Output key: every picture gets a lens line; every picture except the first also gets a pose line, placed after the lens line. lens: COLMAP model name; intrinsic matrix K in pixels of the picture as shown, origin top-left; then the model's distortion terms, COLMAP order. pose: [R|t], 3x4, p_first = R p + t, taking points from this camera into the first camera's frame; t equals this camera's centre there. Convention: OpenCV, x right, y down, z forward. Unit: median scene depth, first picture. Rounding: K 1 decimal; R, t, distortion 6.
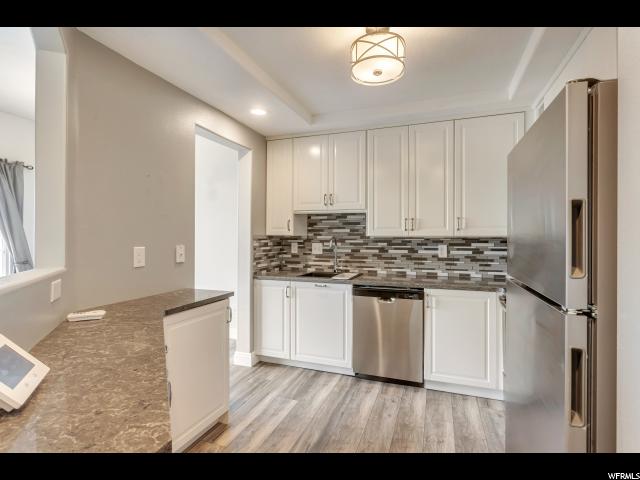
lens RADIAL K [[333.3, 0, 320.0], [0, 333.3, 240.0], [0, 0, 1]] dist [-0.003837, -0.001231]
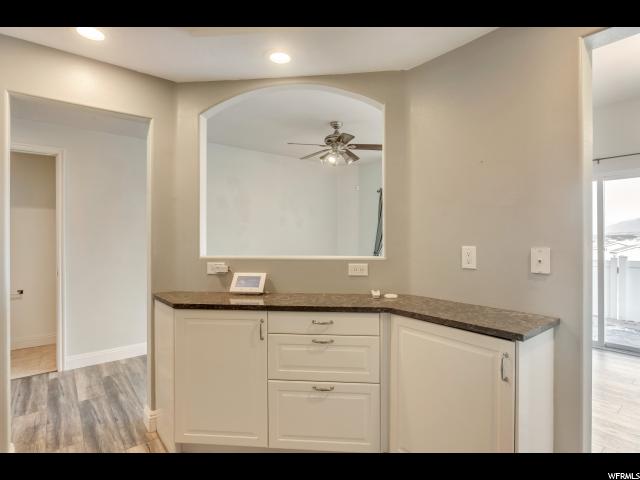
lens RADIAL K [[333.3, 0, 320.0], [0, 333.3, 240.0], [0, 0, 1]] dist [-0.003837, -0.001231]
pose [[-0.516626, 0.008378, -0.856170, 0.425700], [-0.003706, 0.999921, 0.012021, -0.005307], [0.856203, 0.009383, -0.516554, 1.104781]]
